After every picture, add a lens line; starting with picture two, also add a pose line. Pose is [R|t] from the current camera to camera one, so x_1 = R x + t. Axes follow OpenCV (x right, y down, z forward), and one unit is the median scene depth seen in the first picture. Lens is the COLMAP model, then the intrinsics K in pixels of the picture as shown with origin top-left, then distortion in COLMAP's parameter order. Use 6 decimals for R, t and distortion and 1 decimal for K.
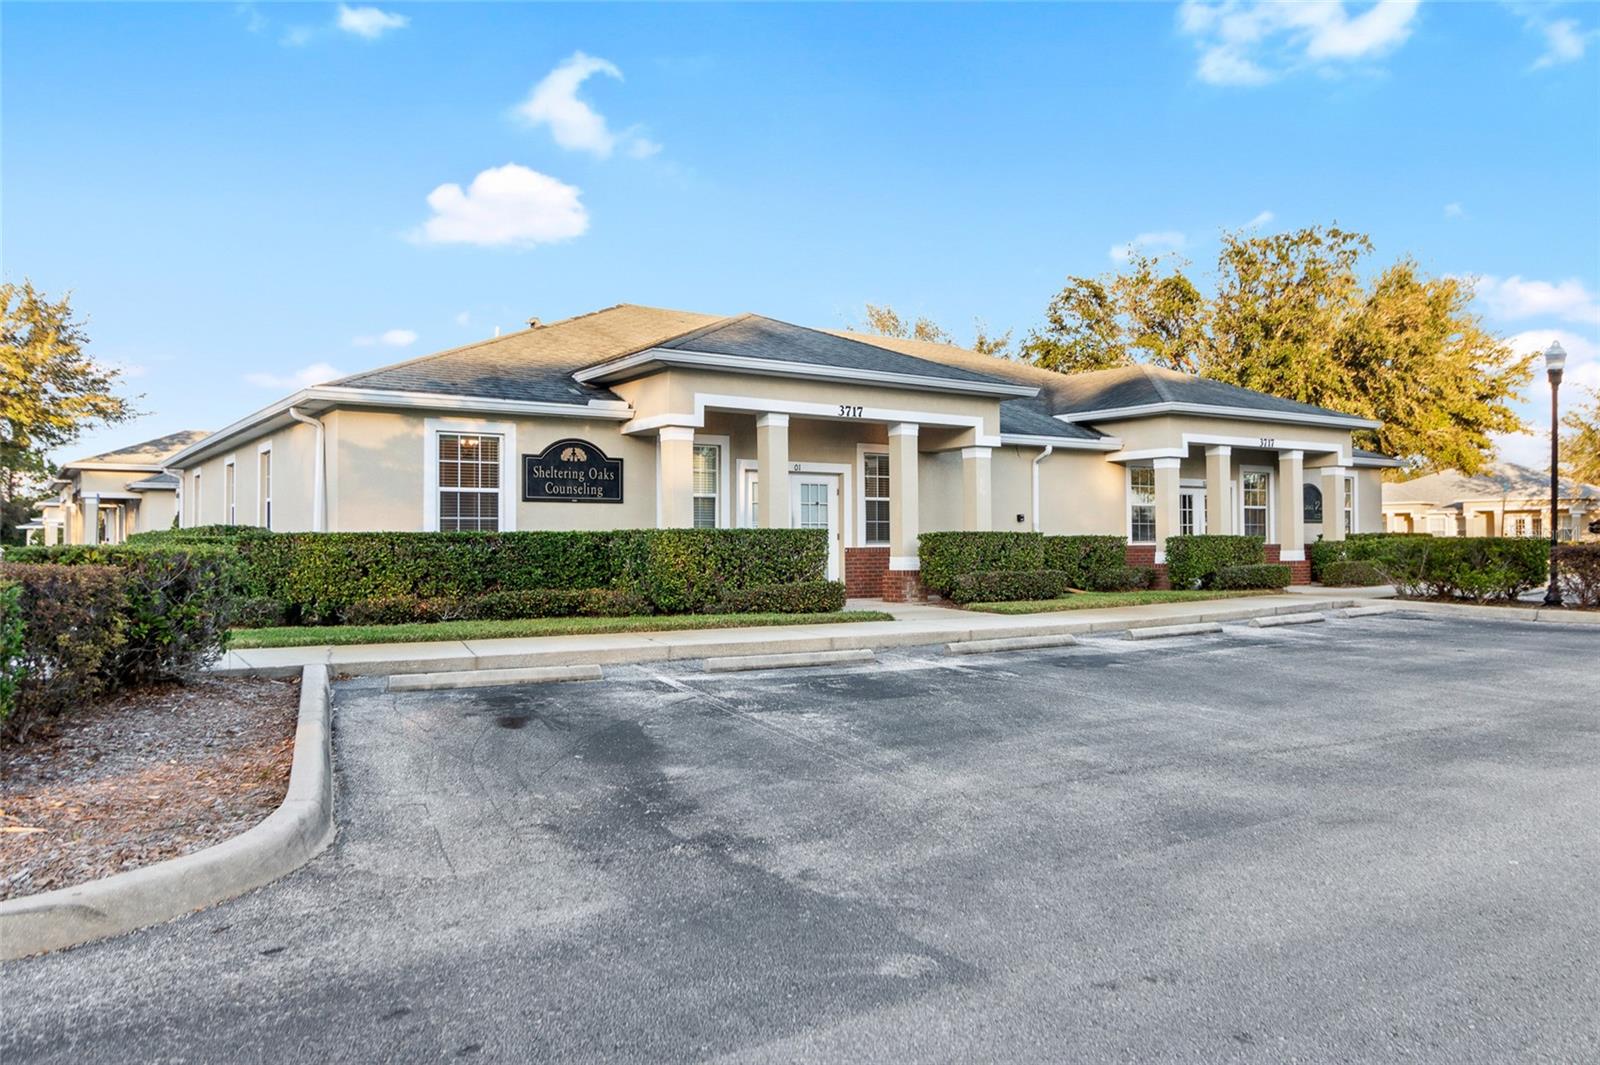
lens RADIAL K [[1183.5, 0, 797.2], [0, 1183.5, 541.3], [0, 0, 1]] dist [0.003437, 0.000635]
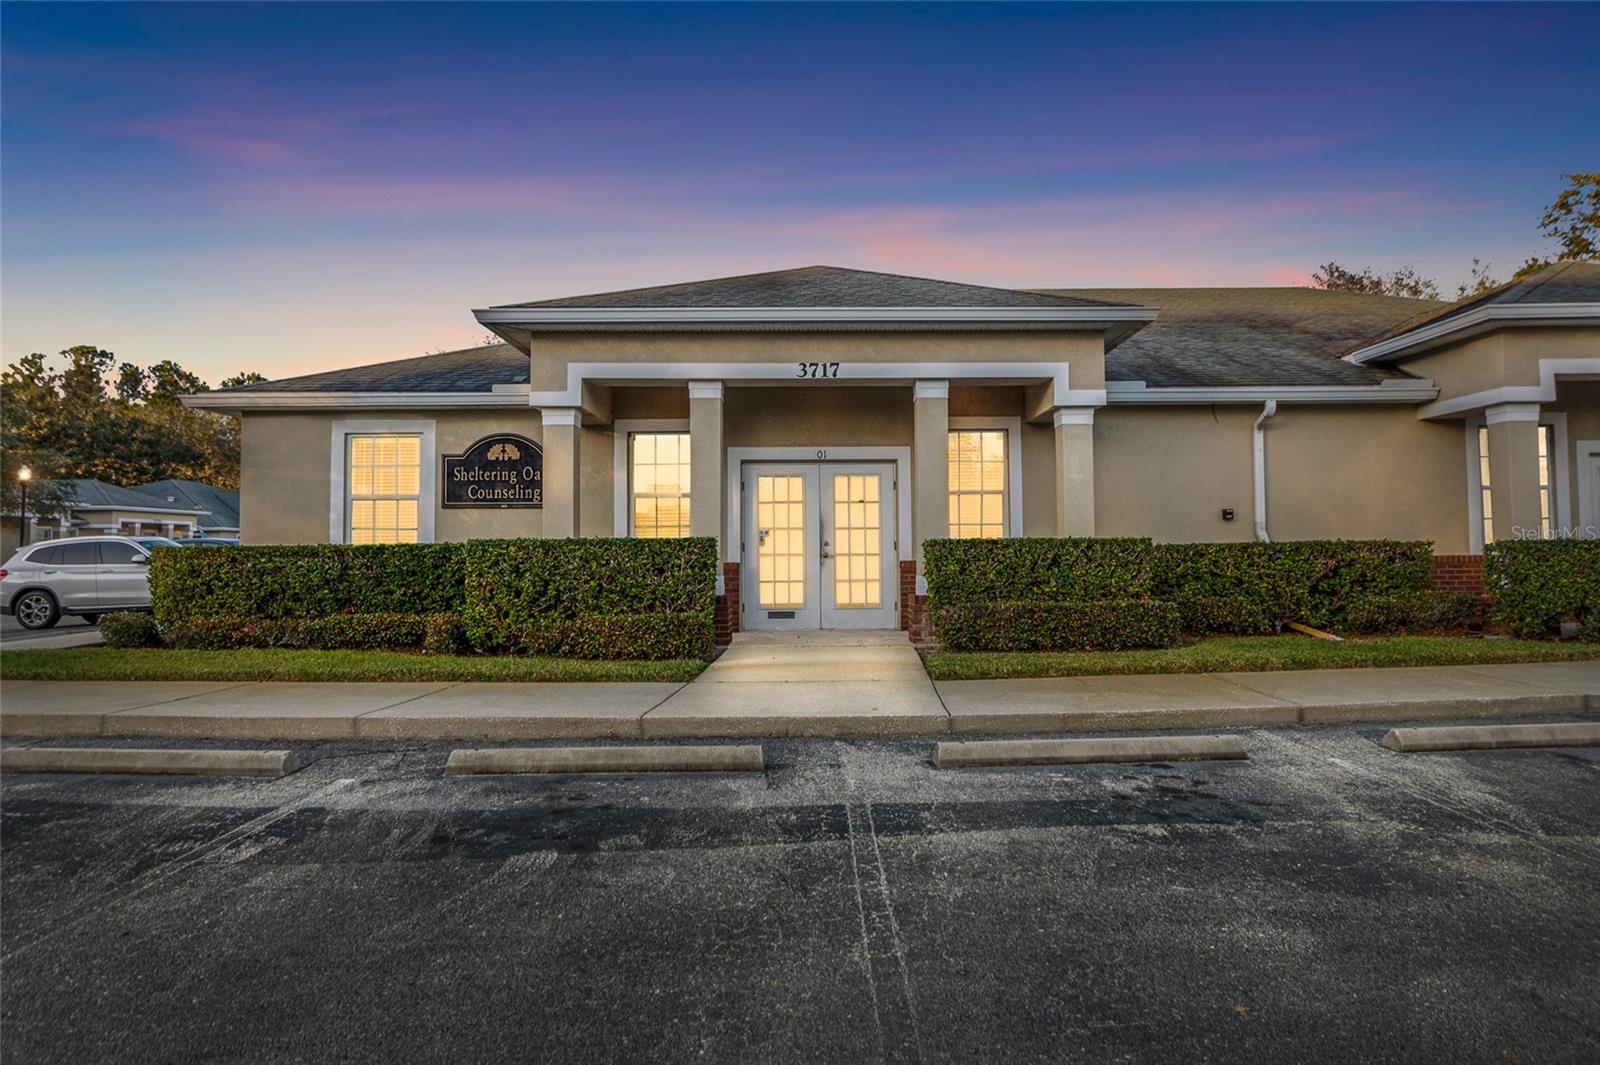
lens RADIAL K [[1003.5, 0, 799.5], [0, 1003.5, 517.5], [0, 0, 1]] dist [-0.003705, 0.000506]
pose [[0.828935, -0.020089, -0.558984, 0.385165], [0.005660, 0.999605, -0.027531, -0.005296], [0.559317, 0.019657, 0.828721, 0.520226]]
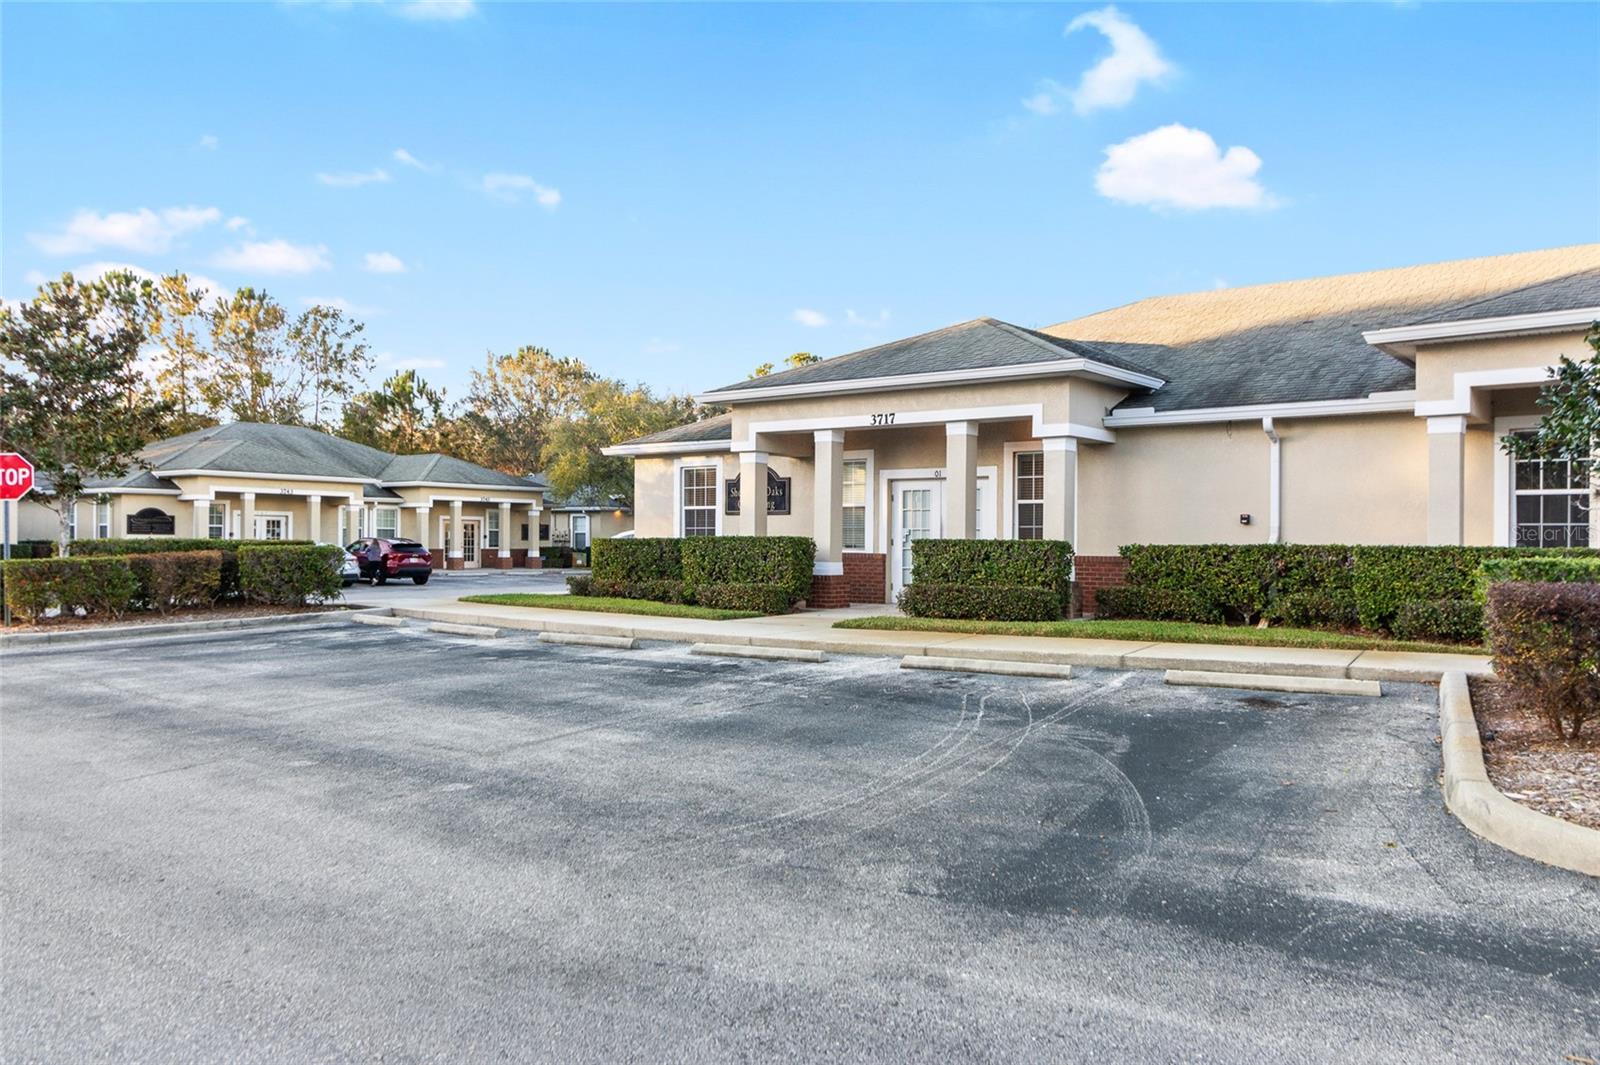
lens RADIAL K [[1183.5, 0, 796.6], [0, 1183.5, 531.2], [0, 0, 1]] dist [0.003437, 0.000635]
pose [[0.299752, -0.001570, -0.954016, 1.025436], [-0.004408, 0.999986, -0.003031, -0.011627], [0.954007, 0.005114, 0.299741, 0.656344]]
